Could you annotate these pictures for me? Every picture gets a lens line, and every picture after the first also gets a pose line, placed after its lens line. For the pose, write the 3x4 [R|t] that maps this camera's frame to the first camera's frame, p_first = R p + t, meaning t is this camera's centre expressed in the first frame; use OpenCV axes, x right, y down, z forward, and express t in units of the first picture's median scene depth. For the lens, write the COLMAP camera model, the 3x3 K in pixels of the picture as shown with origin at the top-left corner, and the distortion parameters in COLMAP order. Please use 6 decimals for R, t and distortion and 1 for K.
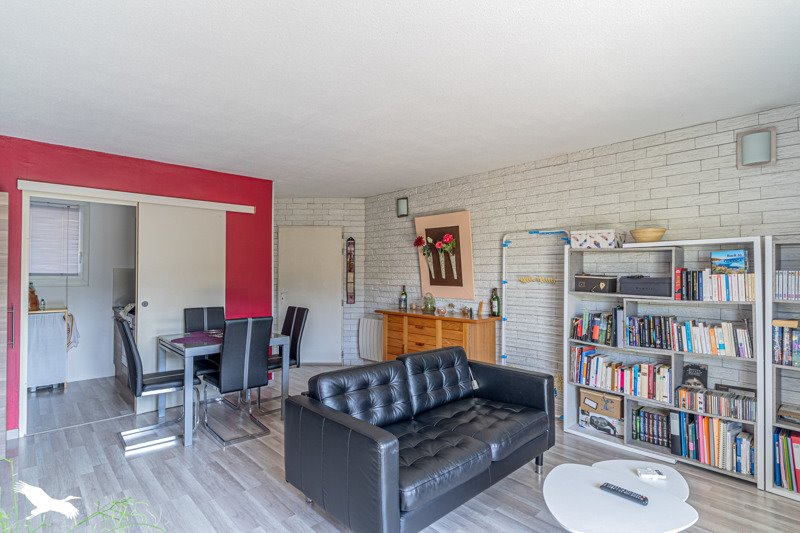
lens RADIAL K [[406.0, 0, 398.6], [0, 406.0, 262.5], [0, 0, 1]] dist [0.001744, 0.000685]
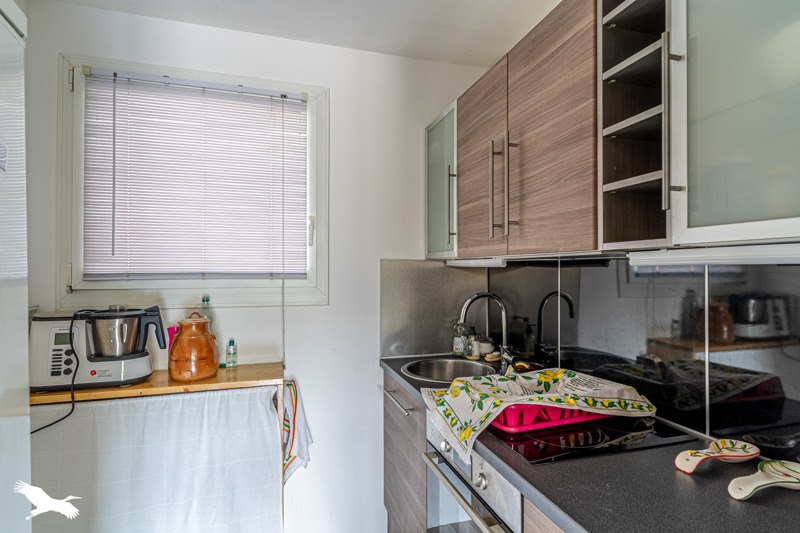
lens RADIAL K [[406.0, 0, 401.1], [0, 406.0, 268.7], [0, 0, 1]] dist [0.001744, 0.000685]
pose [[0.894257, -0.001540, -0.447551, -0.549902], [0.009259, 0.999844, 0.015060, 0.018747], [0.447458, -0.017612, 0.894132, 0.713786]]
